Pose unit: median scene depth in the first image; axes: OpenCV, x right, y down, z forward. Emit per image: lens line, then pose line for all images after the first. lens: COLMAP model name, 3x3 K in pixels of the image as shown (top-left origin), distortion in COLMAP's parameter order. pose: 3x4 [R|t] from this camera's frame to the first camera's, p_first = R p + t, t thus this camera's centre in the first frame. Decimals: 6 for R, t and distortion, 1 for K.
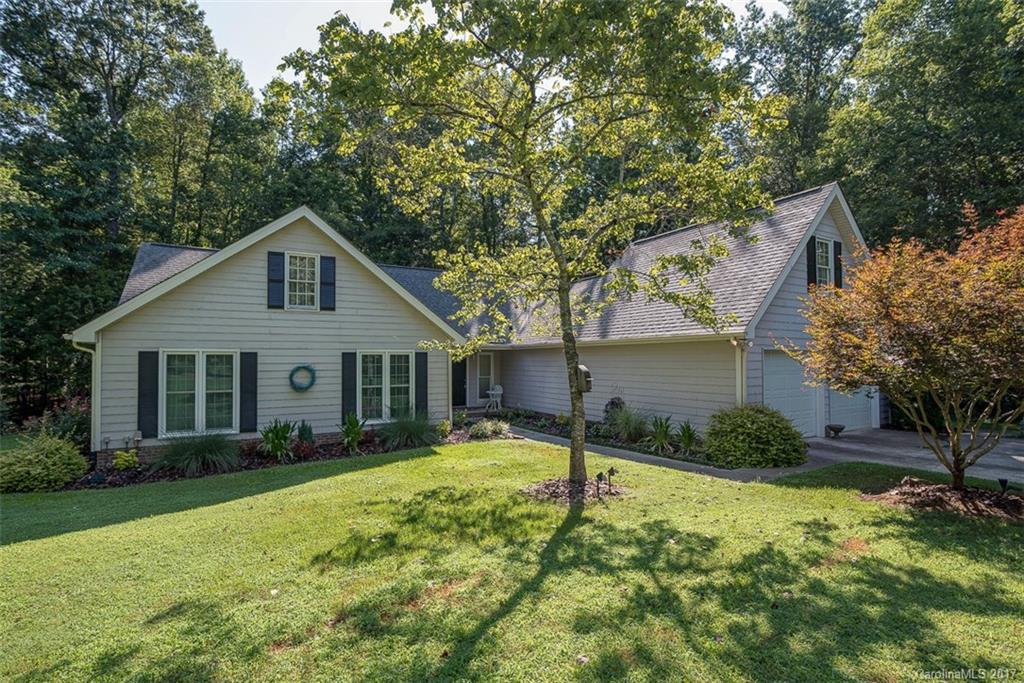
lens RADIAL K [[472.3, 0, 511.6], [0, 472.3, 341.5], [0, 0, 1]] dist [-0.011676, 0.001890]
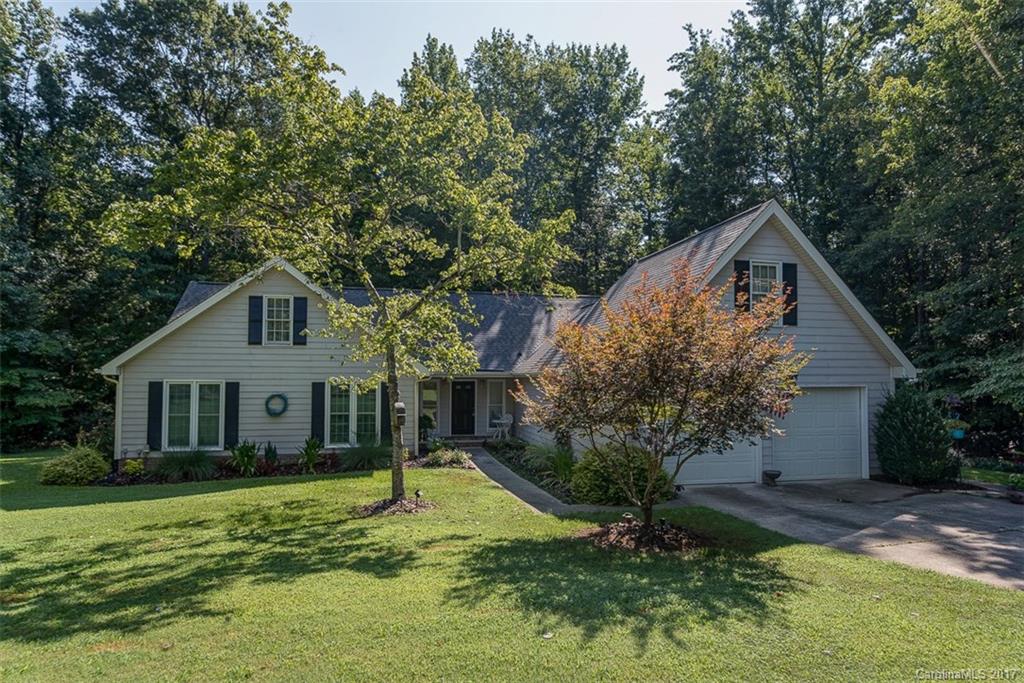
lens RADIAL K [[586.3, 0, 512.6], [0, 586.3, 342.7], [0, 0, 1]] dist [-0.003595, -0.000394]
pose [[0.959912, -0.006973, -0.280214, 0.546308], [0.001602, 0.999811, -0.019390, -0.048263], [0.280297, 0.018164, 0.959742, -0.224307]]
